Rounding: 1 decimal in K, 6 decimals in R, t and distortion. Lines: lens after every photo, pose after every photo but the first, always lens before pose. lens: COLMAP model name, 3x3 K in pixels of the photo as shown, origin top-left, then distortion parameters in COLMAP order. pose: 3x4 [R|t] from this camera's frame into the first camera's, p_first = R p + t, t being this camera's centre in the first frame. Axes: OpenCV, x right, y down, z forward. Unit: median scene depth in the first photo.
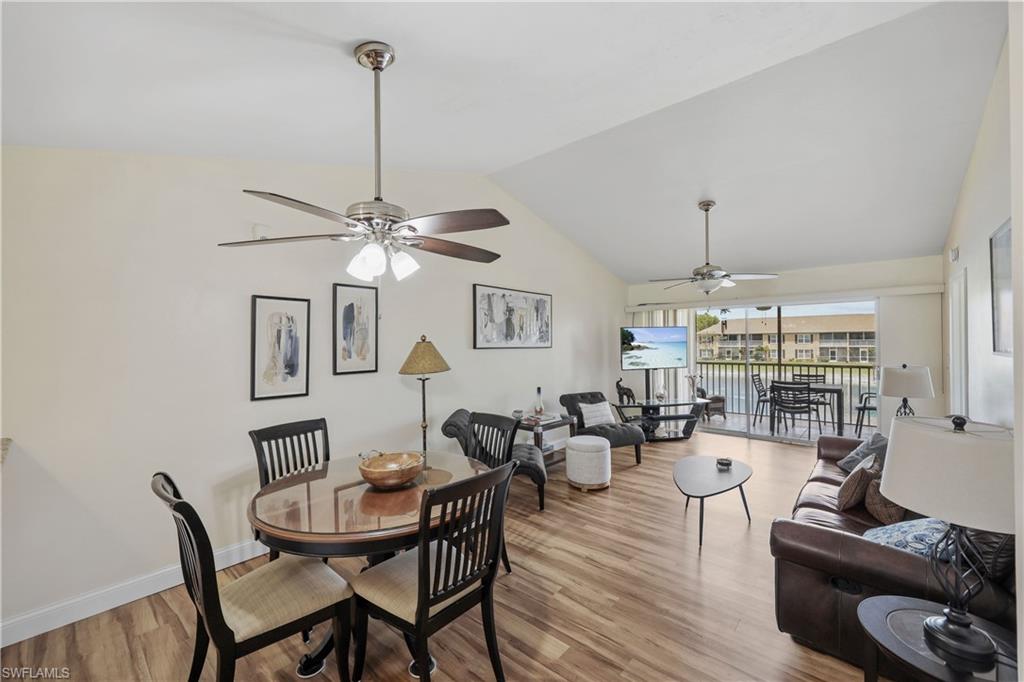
lens RADIAL K [[410.7, 0, 514.9], [0, 410.7, 340.1], [0, 0, 1]] dist [-0.001887, -0.000068]
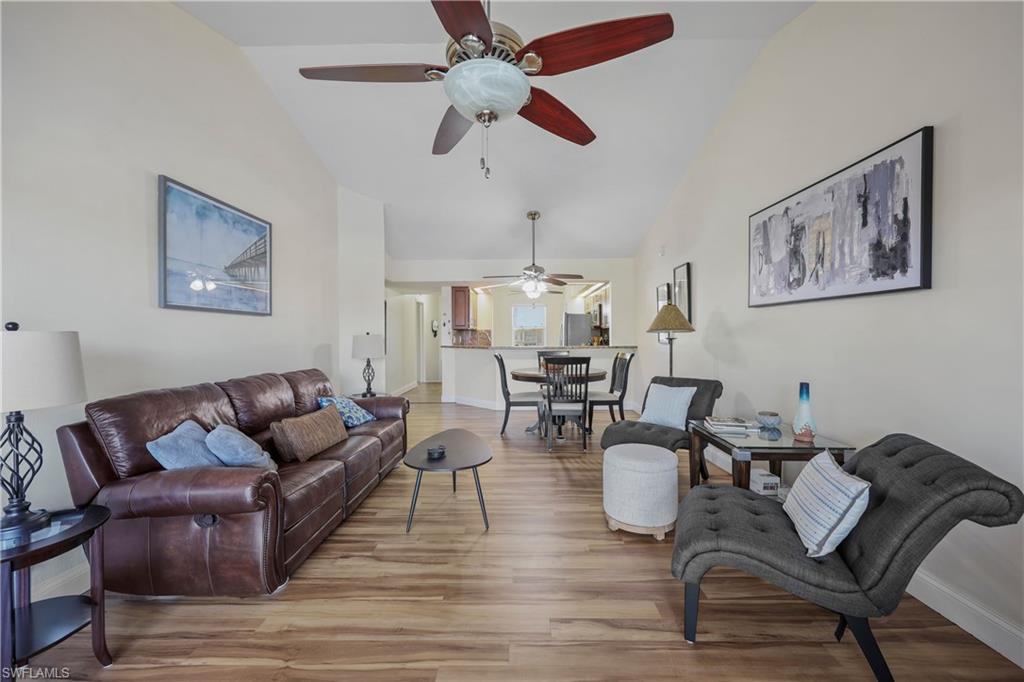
lens RADIAL K [[410.7, 0, 514.9], [0, 410.7, 340.1], [0, 0, 1]] dist [-0.001887, -0.000068]
pose [[-0.762292, 0.020409, -0.646912, 0.495940], [0.013999, 0.999789, 0.015046, 0.045090], [0.647082, 0.002413, -0.762416, 0.934735]]
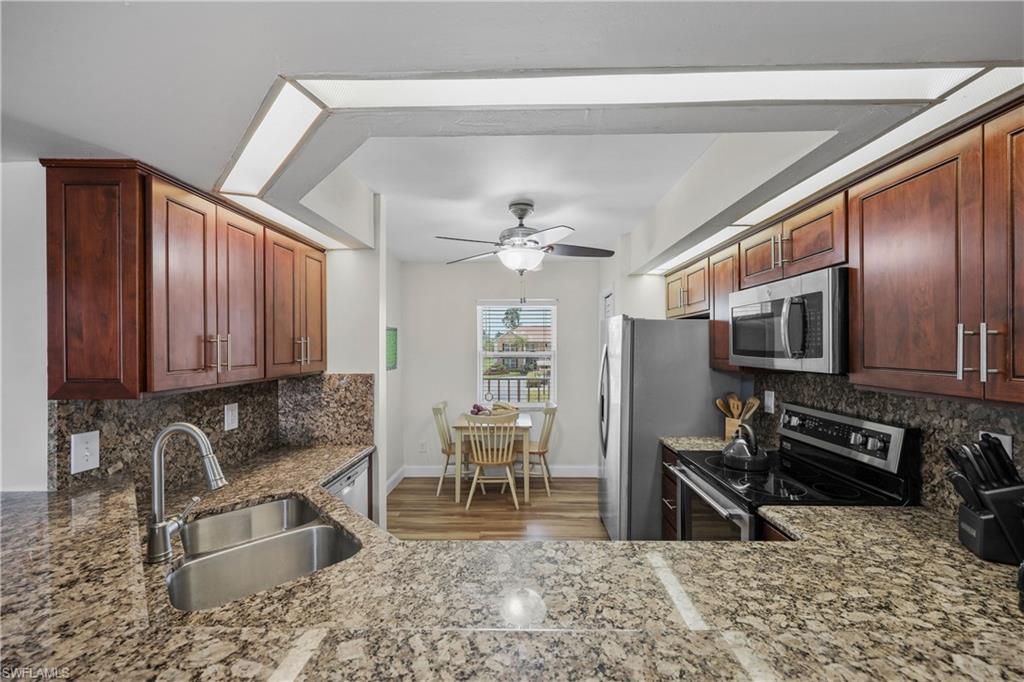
lens RADIAL K [[415.0, 0, 516.3], [0, 415.0, 345.7], [0, 0, 1]] dist [-0.000897, -0.000040]
pose [[-0.761788, 0.012733, -0.647702, -0.199158], [0.013155, 0.999905, 0.004185, 0.002306], [0.647693, -0.005333, -0.761883, 0.211570]]
